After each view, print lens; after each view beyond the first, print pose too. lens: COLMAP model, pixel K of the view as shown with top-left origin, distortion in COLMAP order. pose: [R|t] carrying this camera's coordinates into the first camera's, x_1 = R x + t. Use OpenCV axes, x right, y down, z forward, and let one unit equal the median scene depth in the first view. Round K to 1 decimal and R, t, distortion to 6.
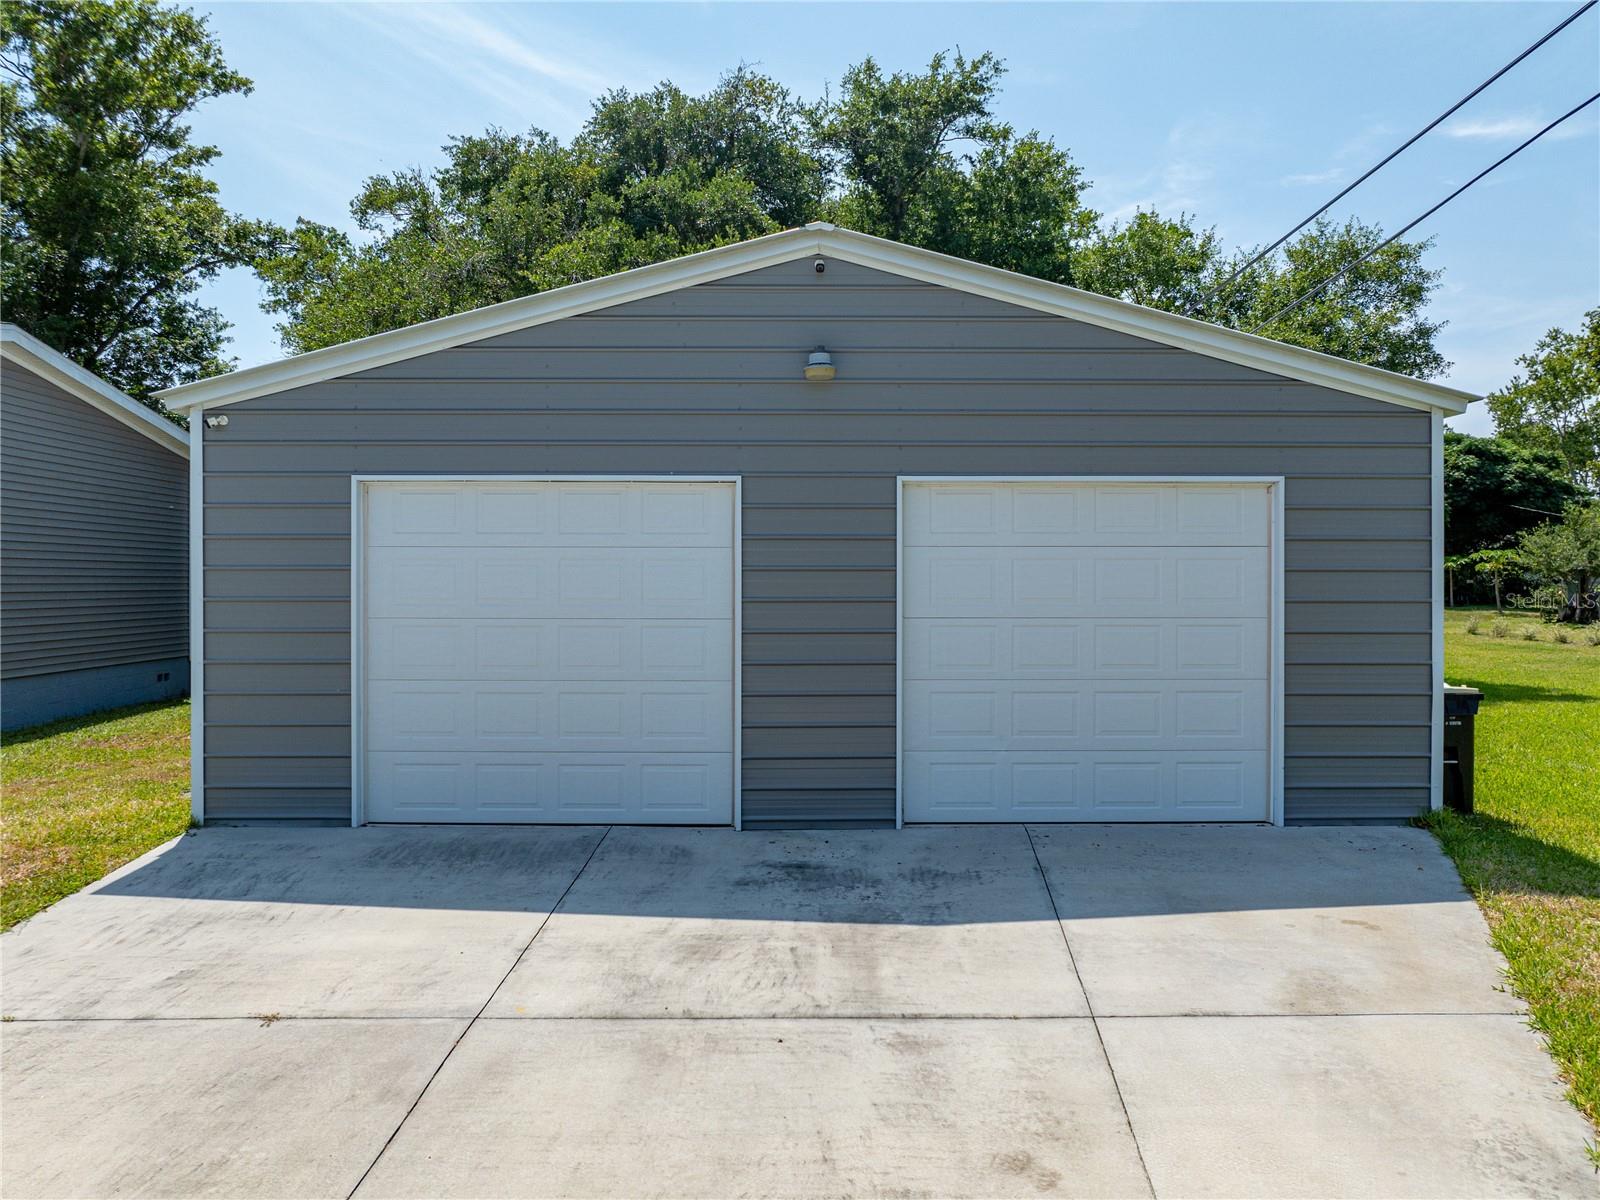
lens RADIAL K [[1137.6, 0, 798.2], [0, 1137.6, 591.3], [0, 0, 1]] dist [-0.028384, 0.013517]
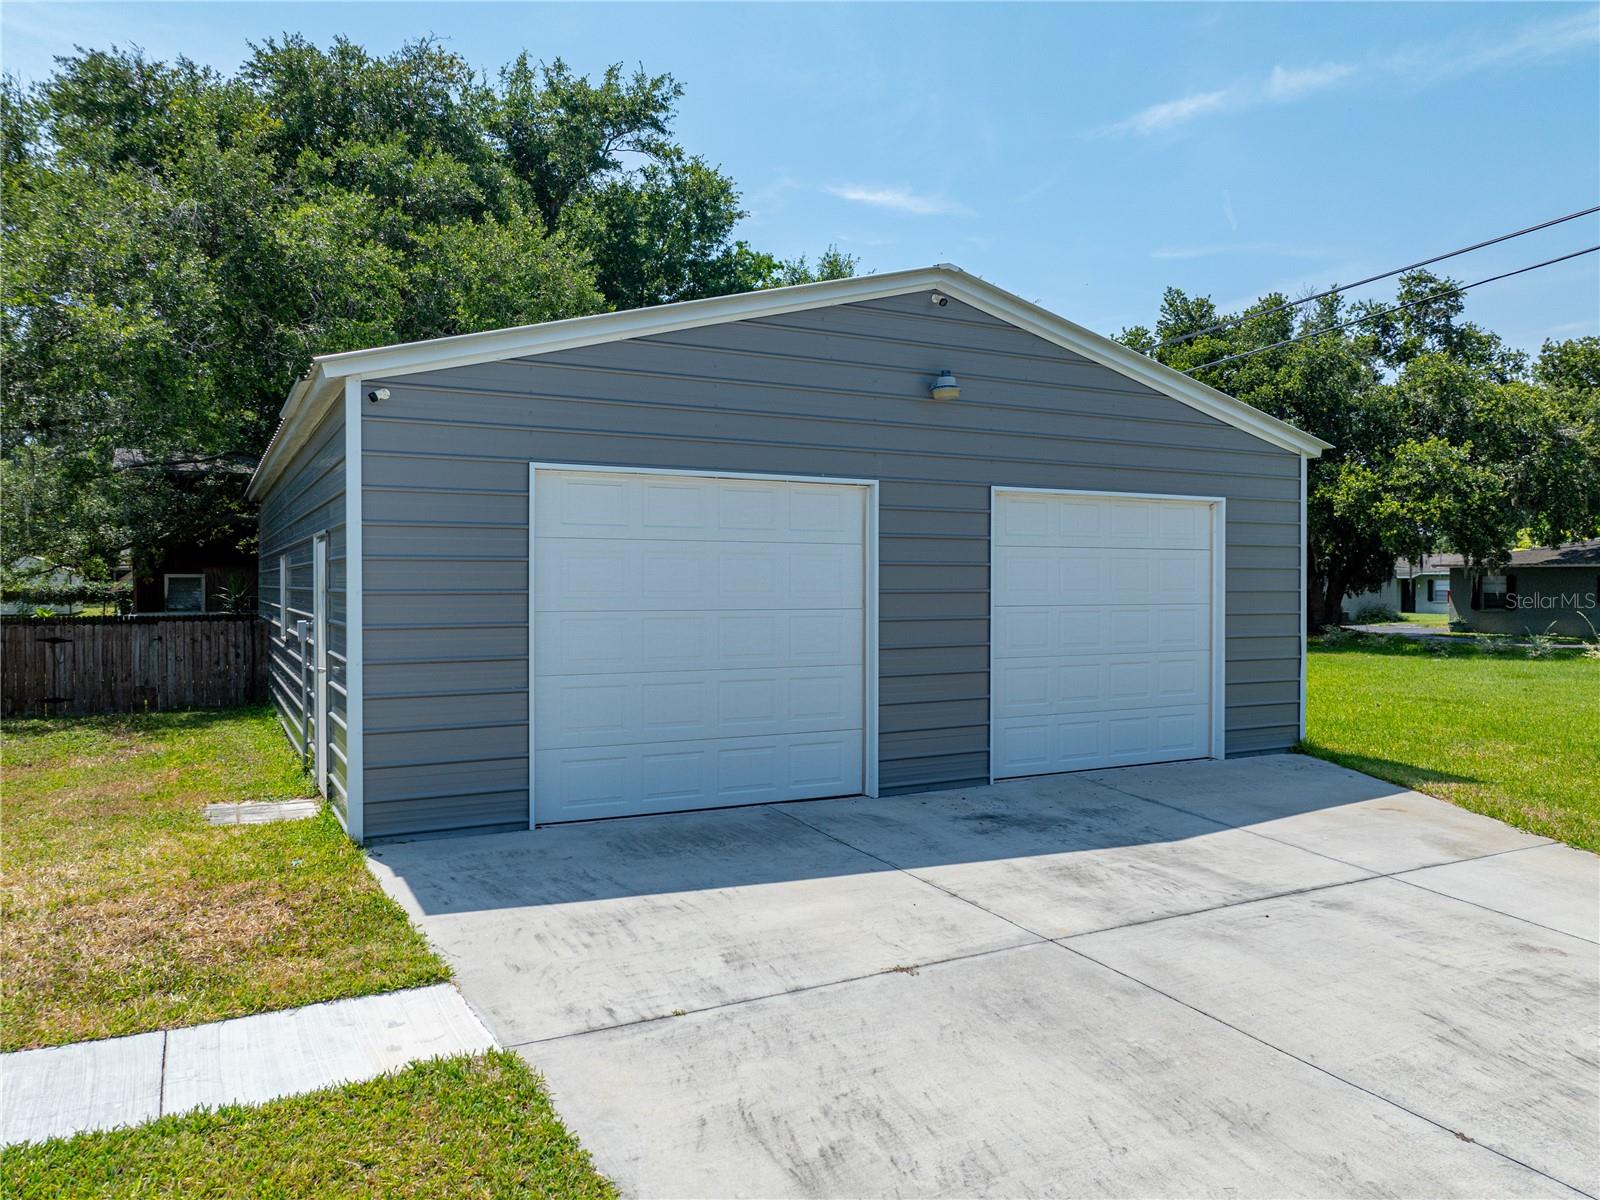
lens RADIAL K [[1136.9, 0, 800.0], [0, 1136.9, 600.0], [0, 0, 1]] dist [-0.025872, 0.009164]
pose [[0.887129, -0.006882, 0.461471, -0.646438], [0.004032, 0.999966, 0.007163, 0.008026], [-0.461505, -0.004494, 0.887126, 0.045698]]
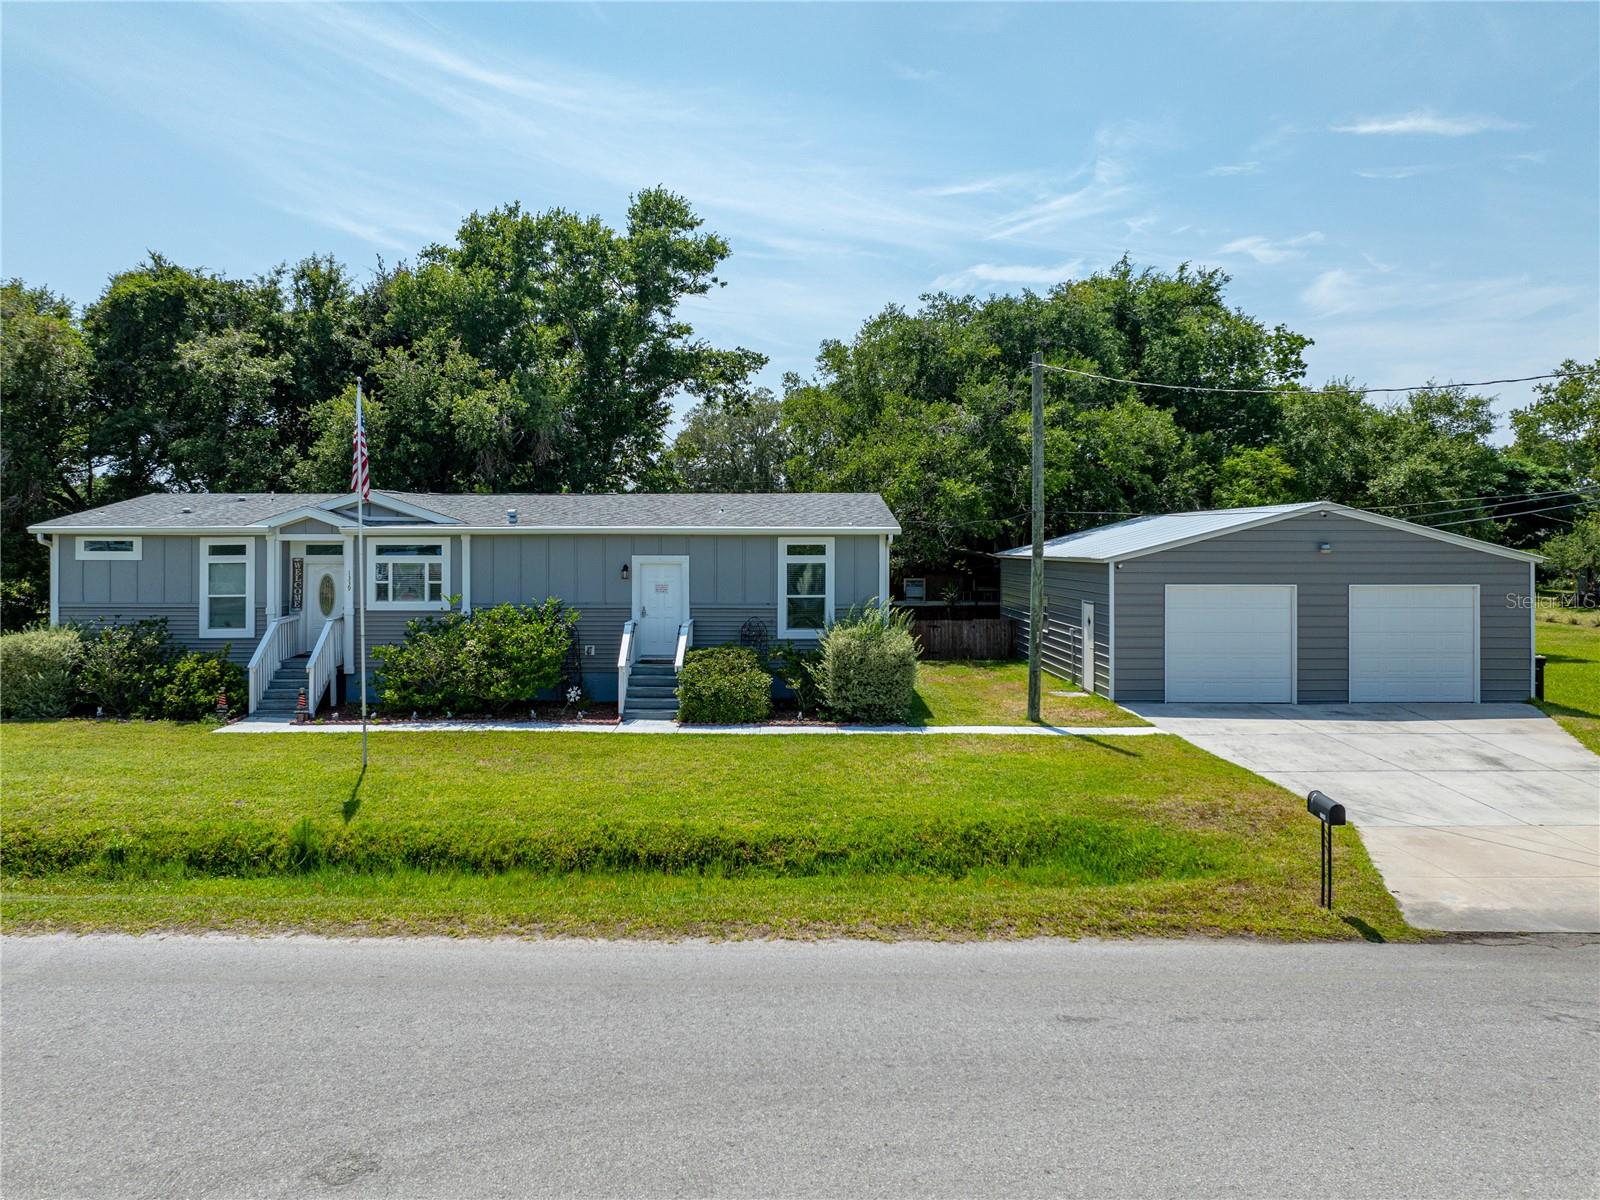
lens RADIAL K [[1136.9, 0, 779.2], [0, 1136.9, 542.6], [0, 0, 1]] dist [-0.012509, 0.002497]
pose [[0.999888, 0.000599, -0.014971, -1.380930], [-0.000777, 0.999929, -0.011901, -0.178318], [0.014963, 0.011911, 0.999817, -2.019646]]
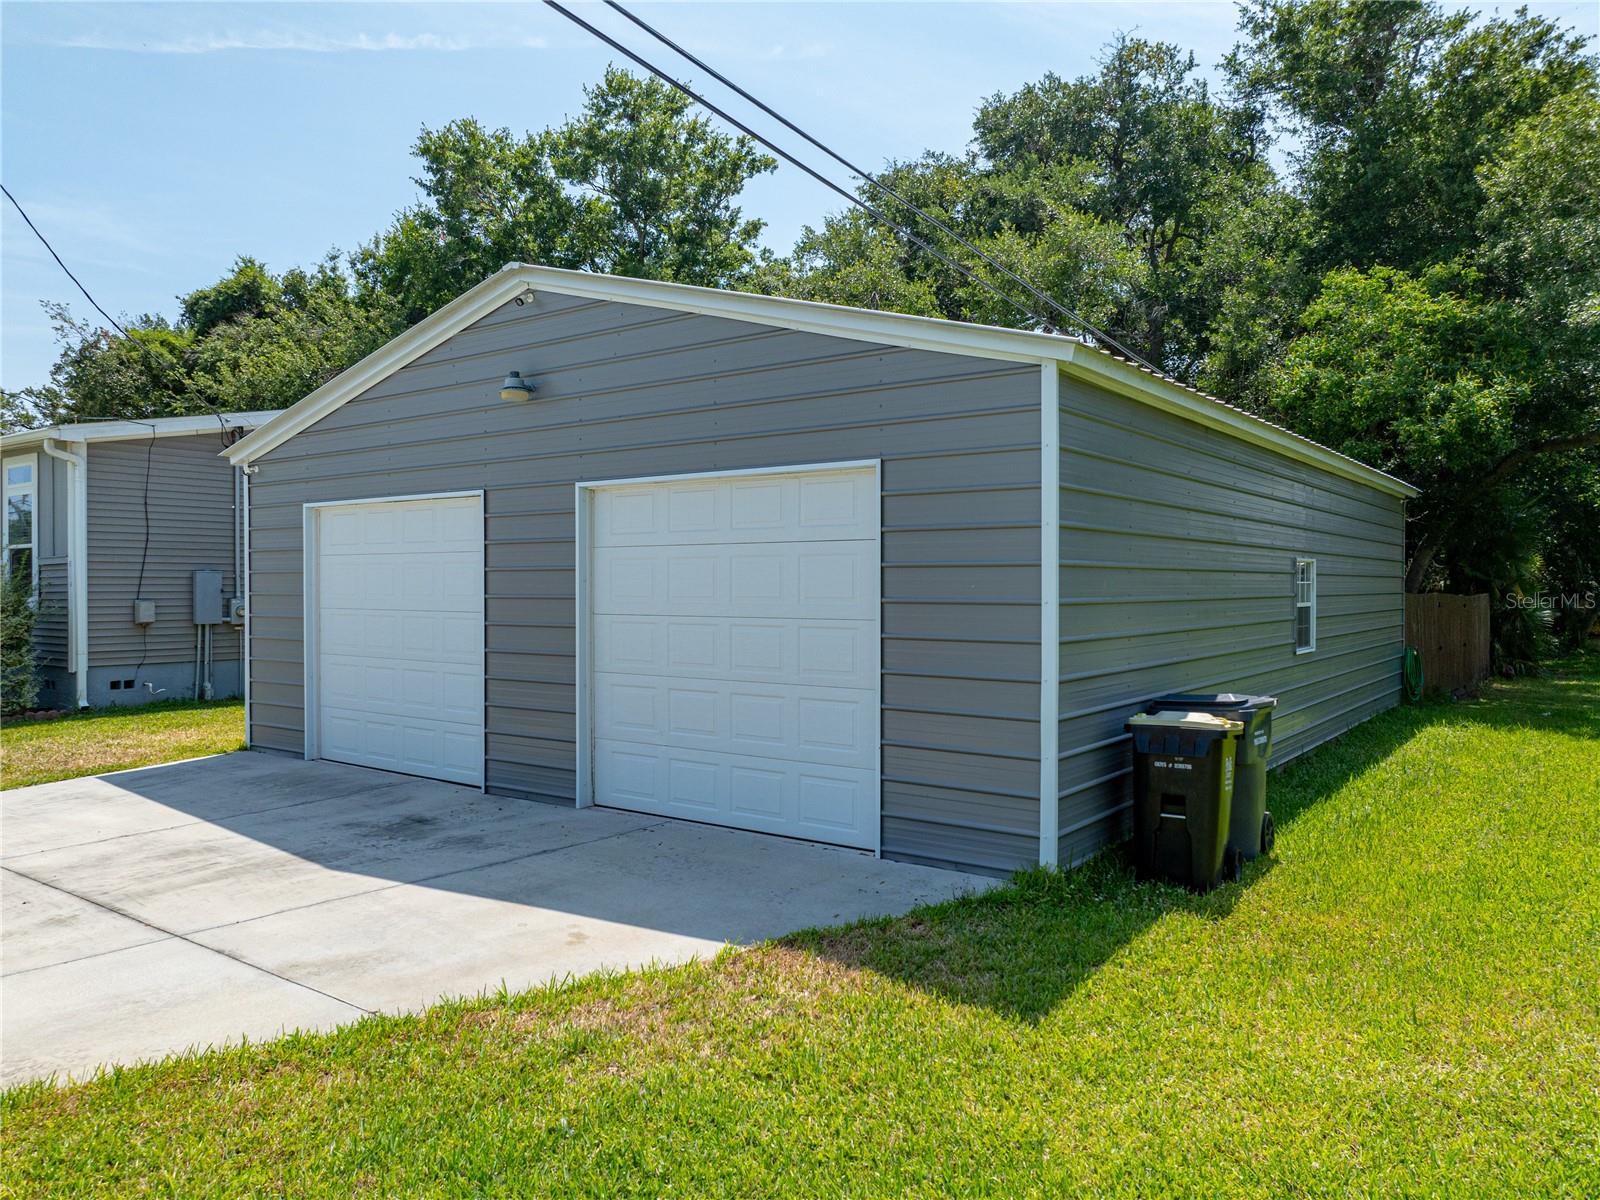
lens RADIAL K [[1136.9, 0, 800.0], [0, 1136.9, 600.0], [0, 0, 1]] dist [-0.025872, 0.009164]
pose [[0.801449, 0.007779, -0.598013, 0.924359], [-0.006296, 0.999970, 0.004571, 0.004262], [0.598030, 0.000102, 0.801474, 0.265371]]
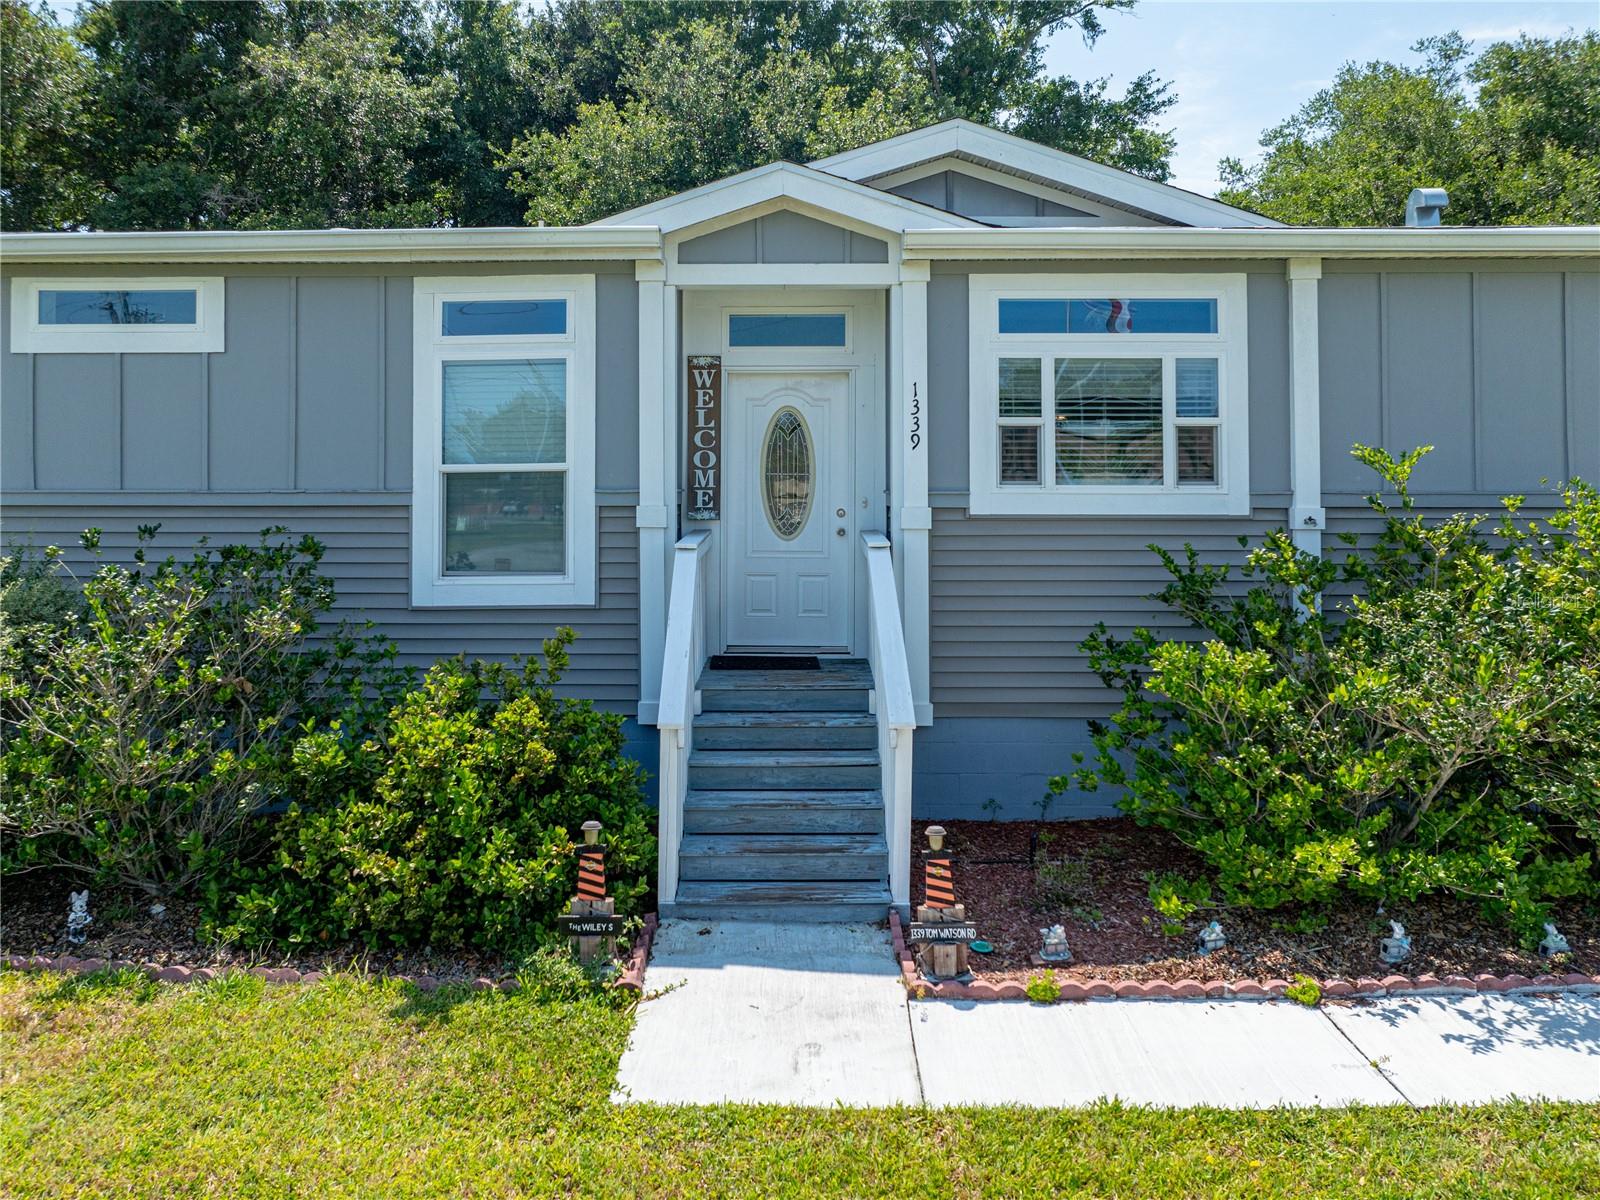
lens RADIAL K [[1164.1, 0, 789.6], [0, 1164.1, 485.2], [0, 0, 1]] dist [-0.019004, 0.001423]
pose [[0.999641, 0.000279, -0.026784, -2.652073], [-0.000702, 0.999875, -0.015794, -0.041406], [0.026777, 0.015807, 0.999516, 0.065348]]
